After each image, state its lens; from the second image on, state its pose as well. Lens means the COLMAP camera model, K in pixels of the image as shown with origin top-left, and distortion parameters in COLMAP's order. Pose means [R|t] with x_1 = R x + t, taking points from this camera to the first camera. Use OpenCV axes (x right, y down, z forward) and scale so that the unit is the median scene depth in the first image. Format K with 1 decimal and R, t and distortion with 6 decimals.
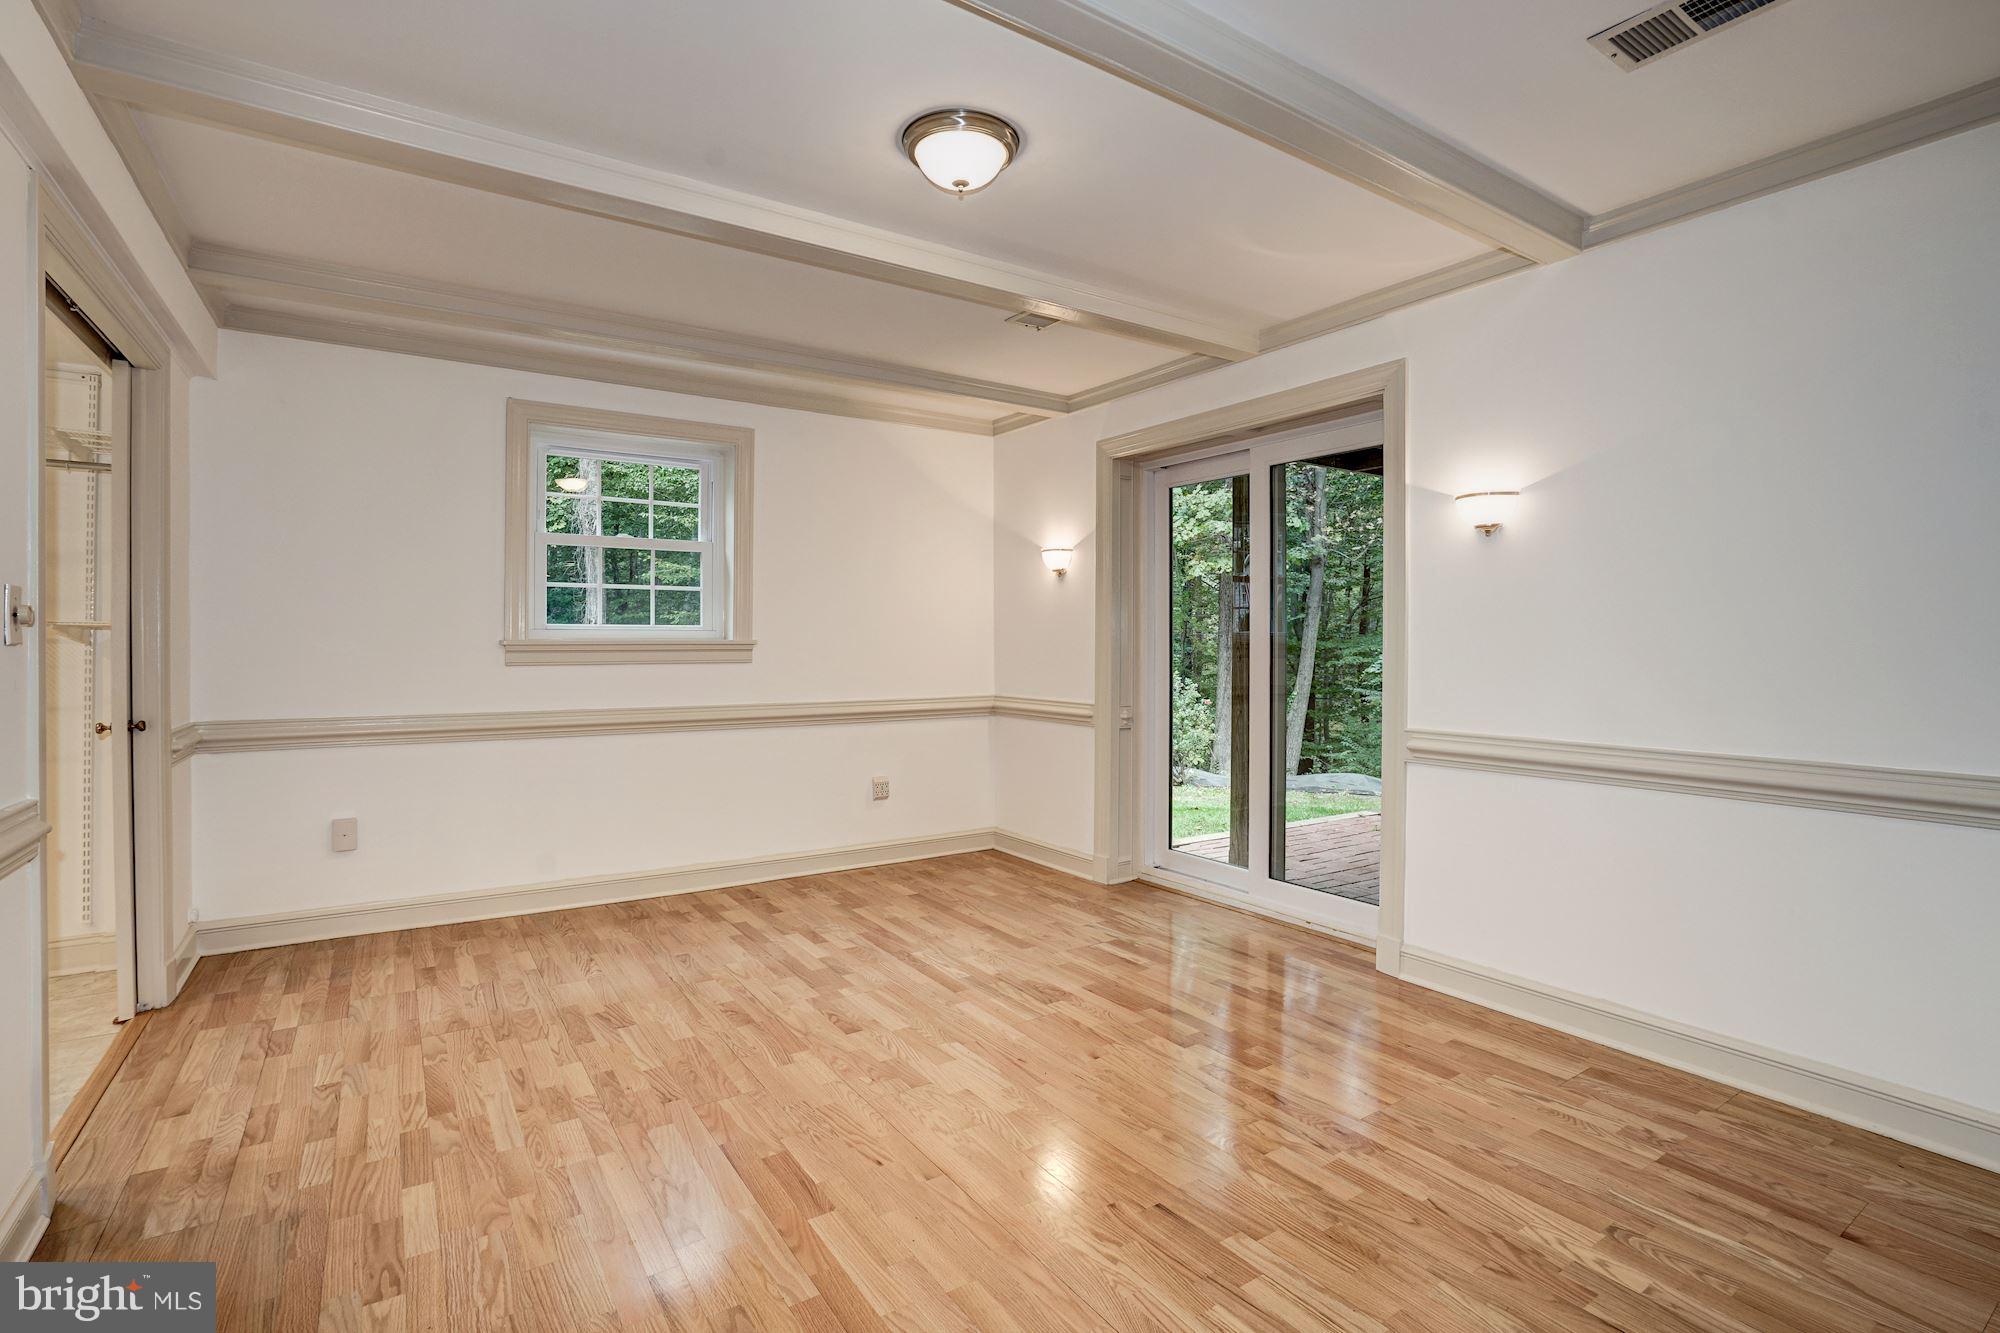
lens RADIAL K [[941.7, 0, 999.9], [0, 941.7, 662.7], [0, 0, 1]] dist [-0.059758, 0.018693]
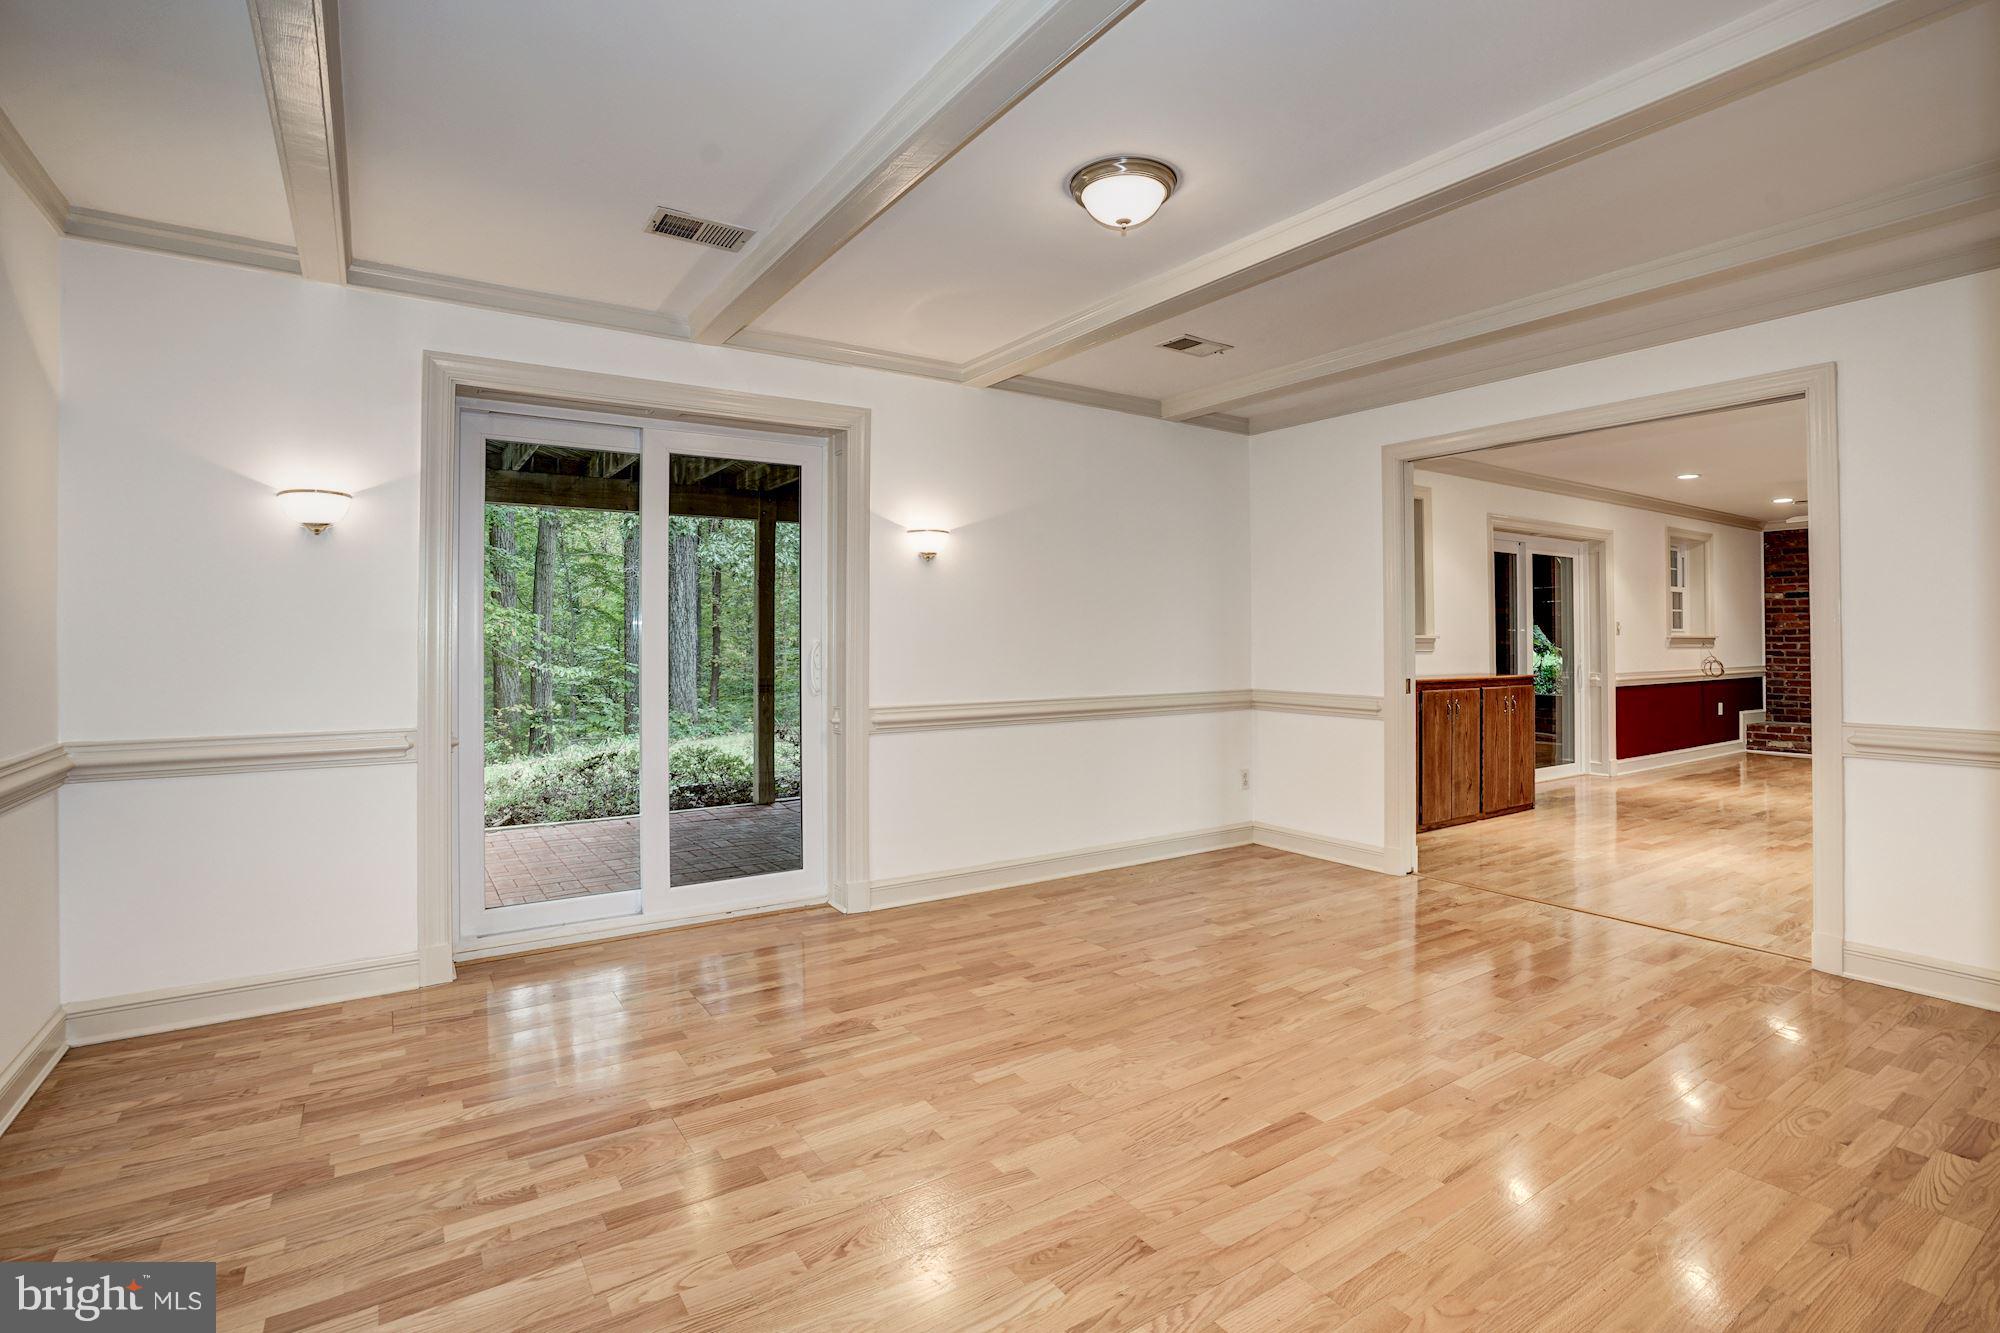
lens RADIAL K [[941.7, 0, 999.9], [0, 941.7, 662.7], [0, 0, 1]] dist [-0.059758, 0.018693]
pose [[0.006986, -0.026197, 0.999632, -0.827563], [0.026997, 0.999297, 0.026000, -0.016838], [-0.999611, 0.026805, 0.007689, 0.832742]]
